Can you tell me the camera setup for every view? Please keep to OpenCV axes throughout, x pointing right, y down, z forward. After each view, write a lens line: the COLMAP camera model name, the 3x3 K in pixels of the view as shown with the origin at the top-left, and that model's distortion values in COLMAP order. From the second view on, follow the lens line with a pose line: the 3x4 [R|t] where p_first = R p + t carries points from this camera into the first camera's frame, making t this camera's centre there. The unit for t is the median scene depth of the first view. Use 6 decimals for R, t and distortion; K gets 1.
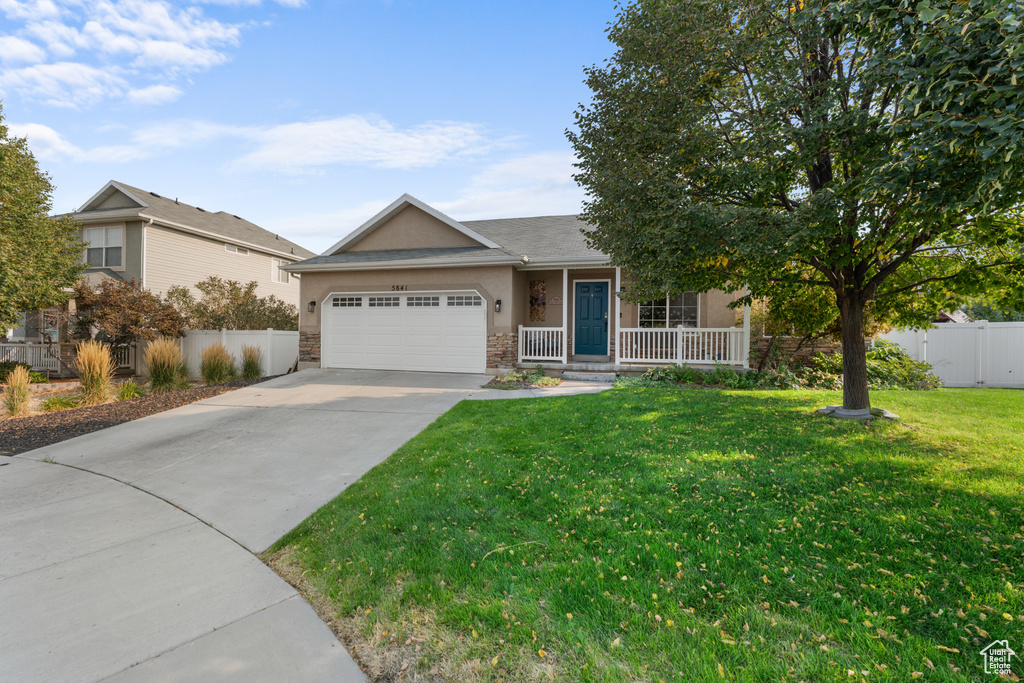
lens RADIAL K [[418.0, 0, 511.3], [0, 418.0, 336.8], [0, 0, 1]] dist [-0.002709, 0.000179]
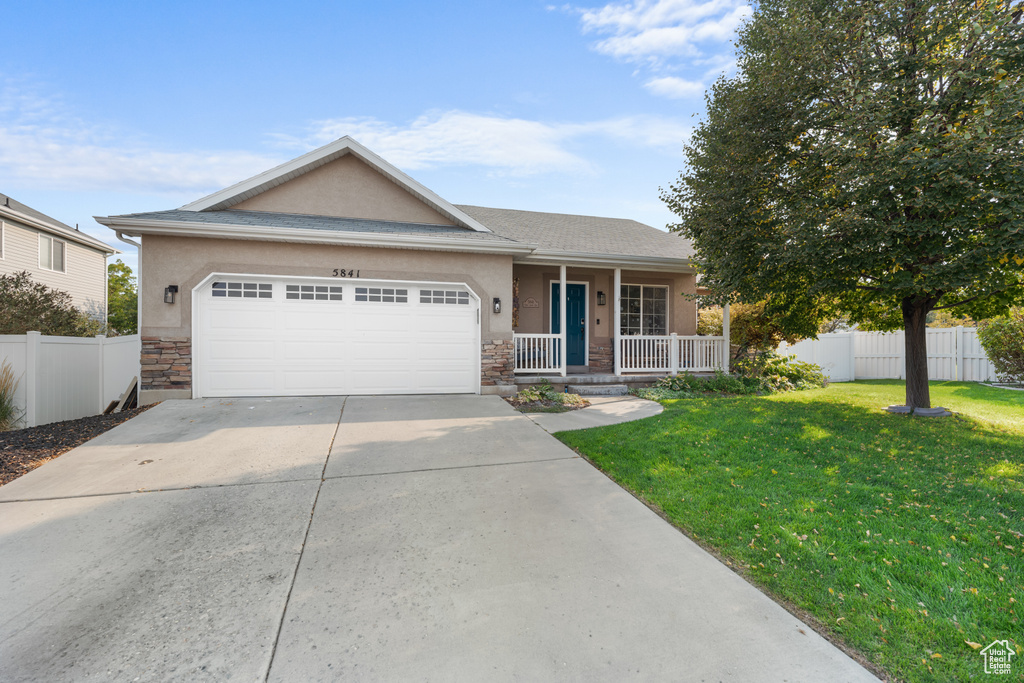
lens RADIAL K [[418.0, 0, 514.7], [0, 418.0, 352.6], [0, 0, 1]] dist [-0.002709, 0.000179]
pose [[0.884667, -0.010375, 0.466109, -0.347759], [0.003938, 0.999883, 0.014783, 0.002531], [-0.466208, -0.011243, 0.884604, 0.278055]]
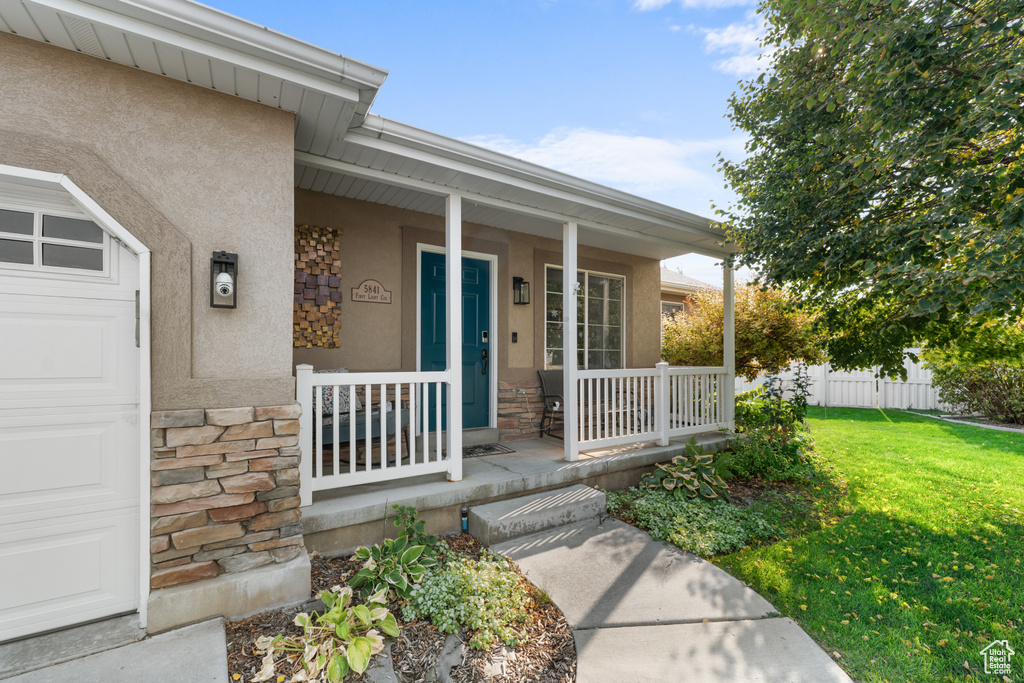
lens RADIAL K [[418.0, 0, 509.2], [0, 418.0, 359.1], [0, 0, 1]] dist [-0.002709, 0.000179]
pose [[0.690705, -0.009555, 0.723073, -0.080338], [-0.000574, 0.999905, 0.013761, -0.035541], [-0.723136, -0.009920, 0.690634, 0.712907]]
